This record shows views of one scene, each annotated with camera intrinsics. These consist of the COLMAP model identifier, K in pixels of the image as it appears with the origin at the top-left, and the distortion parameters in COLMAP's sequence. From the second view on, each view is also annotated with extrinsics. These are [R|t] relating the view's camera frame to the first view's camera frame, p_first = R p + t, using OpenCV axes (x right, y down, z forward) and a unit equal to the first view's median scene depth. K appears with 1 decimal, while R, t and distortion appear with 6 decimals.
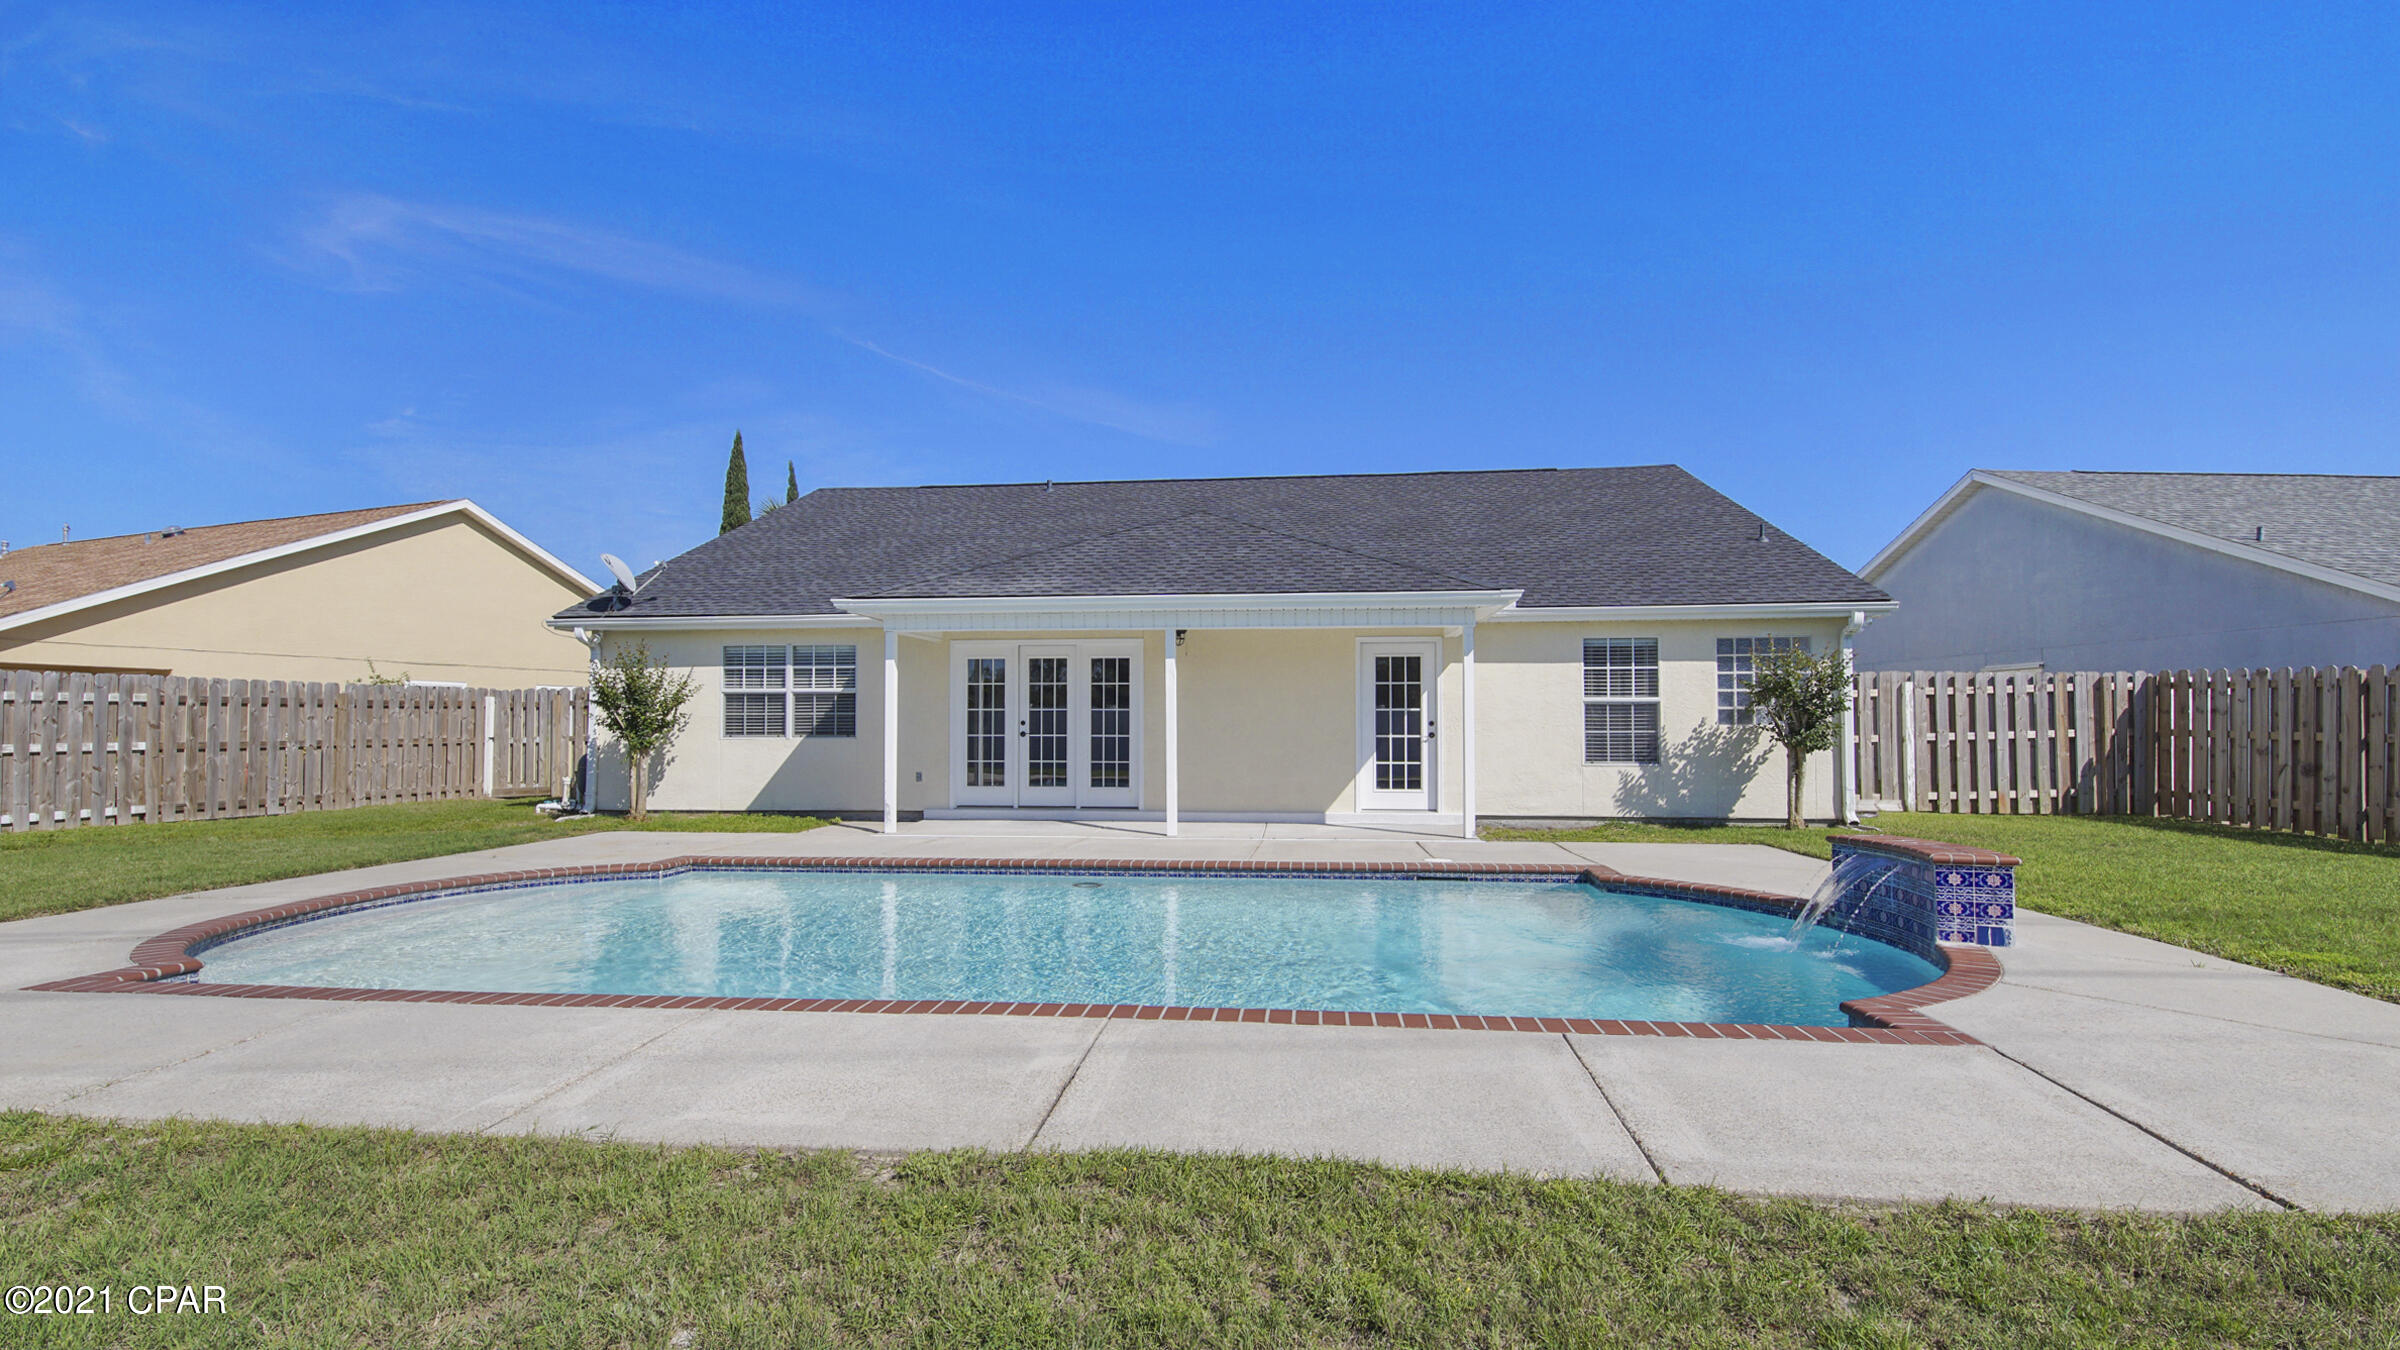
lens RADIAL K [[1065.9, 0, 1220.5], [0, 1065.9, 674.3], [0, 0, 1]] dist [-0.003169, -0.002378]
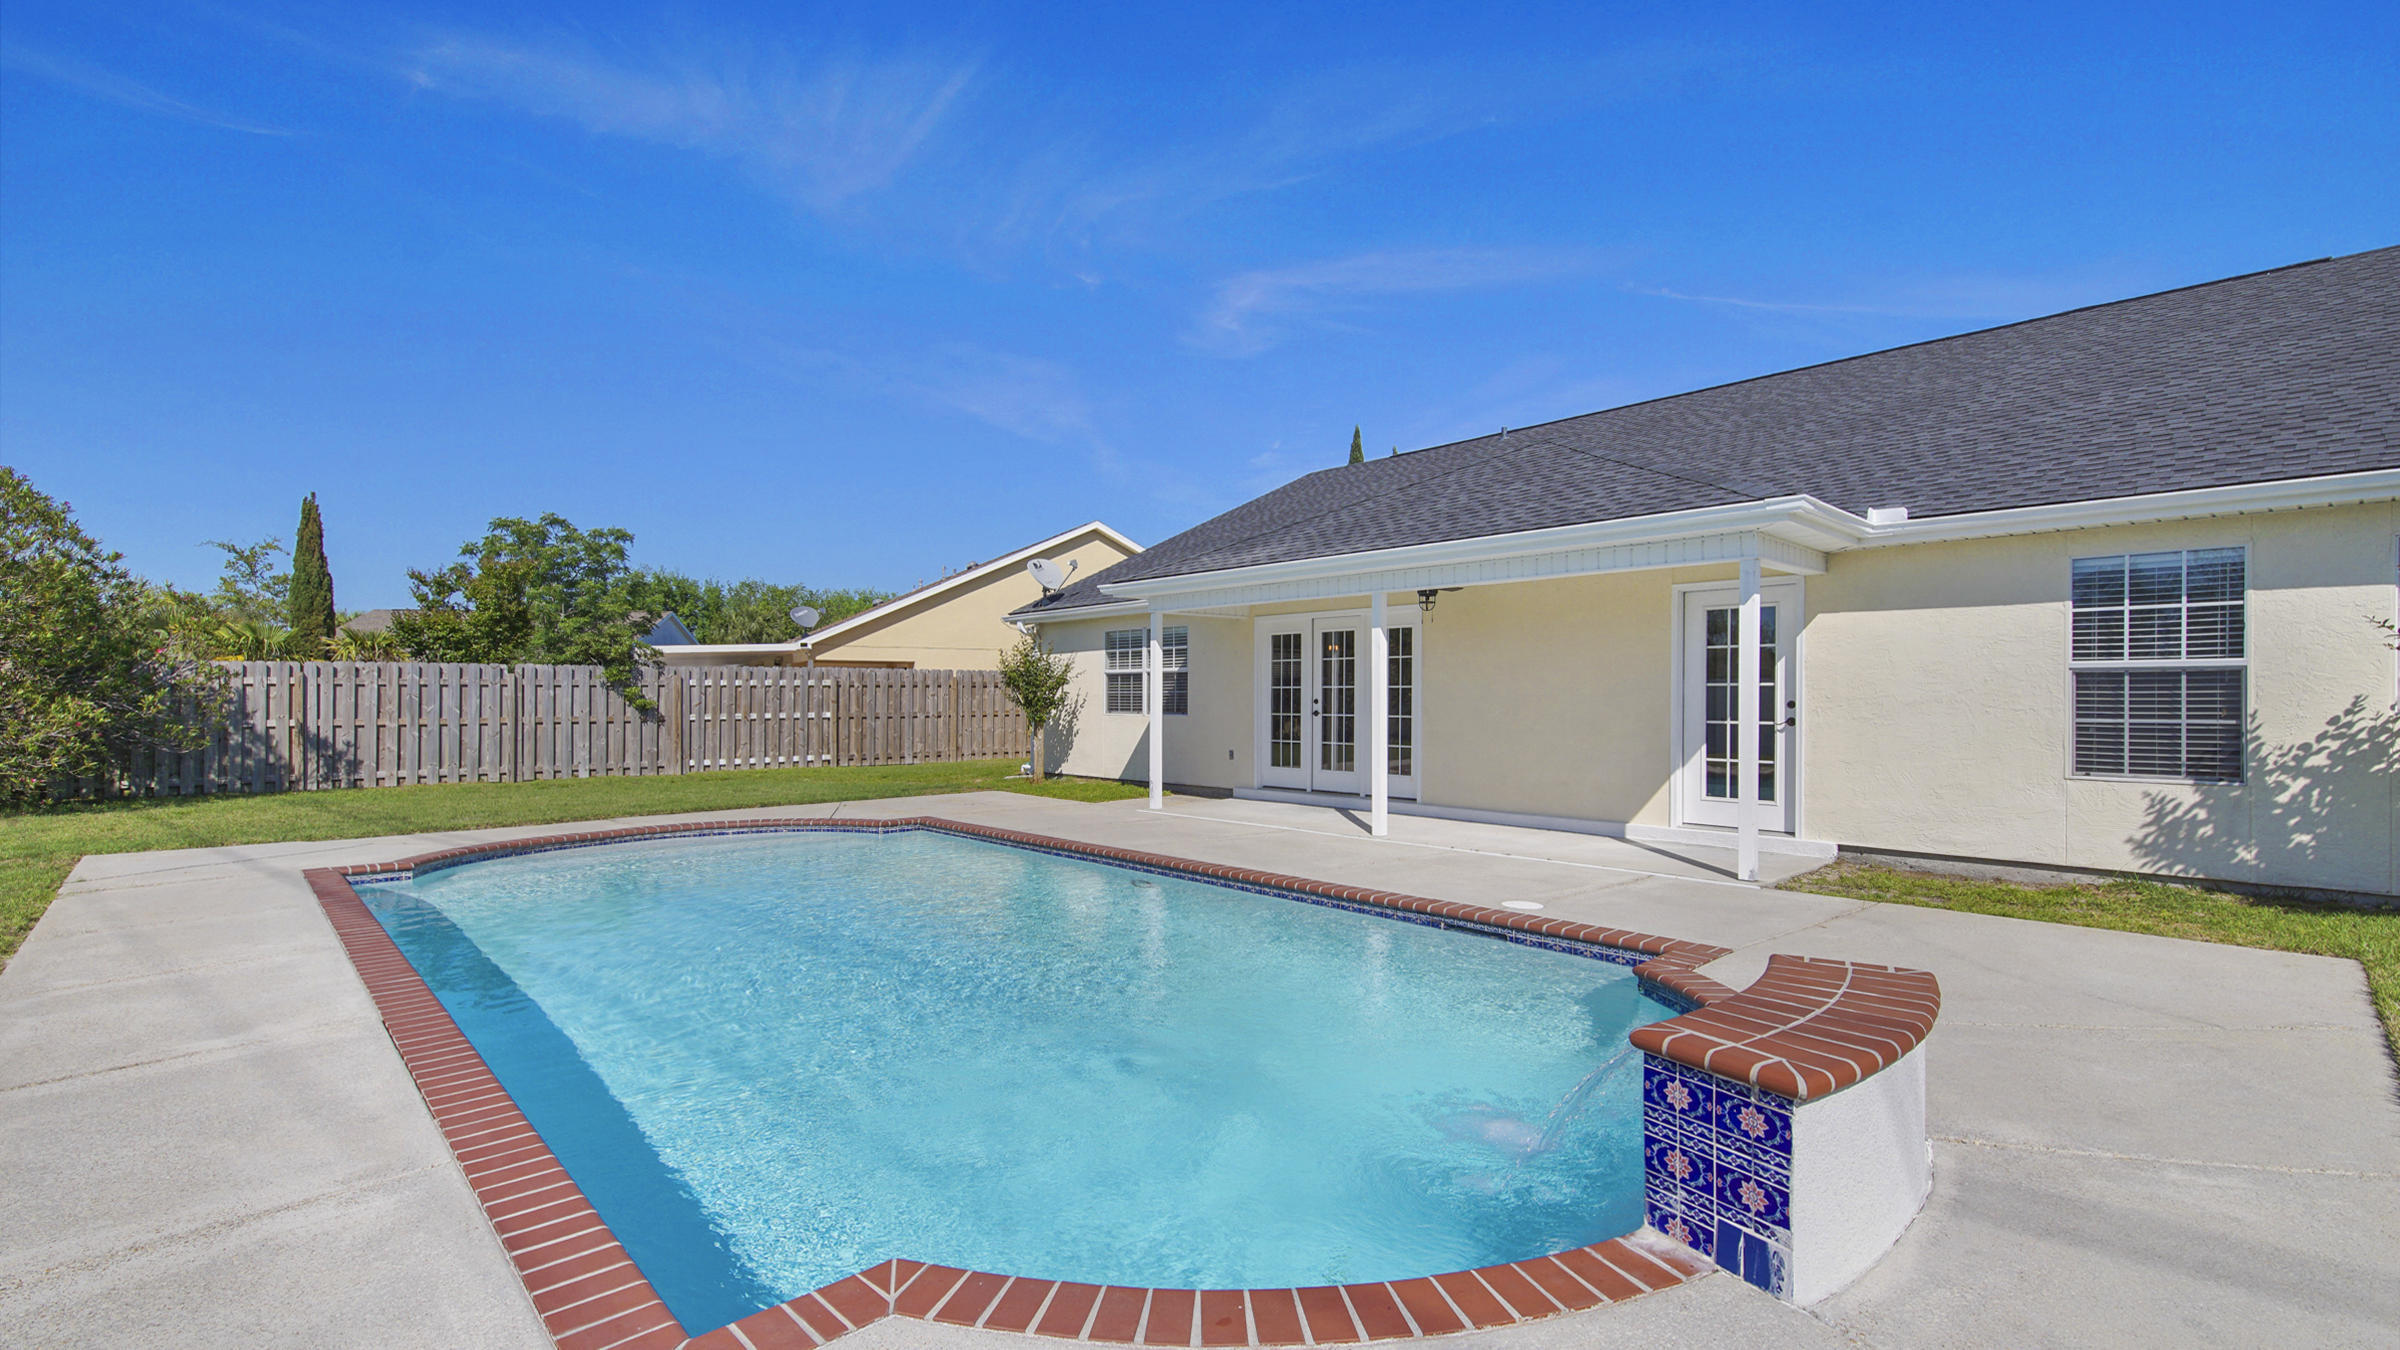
lens RADIAL K [[1065.9, 0, 1205.7], [0, 1065.9, 691.5], [0, 0, 1]] dist [-0.003169, -0.002378]
pose [[0.733282, -0.002920, -0.679918, 0.386967], [0.034599, 0.998855, 0.033025, 0.002702], [0.679044, -0.047741, 0.732544, 0.255176]]
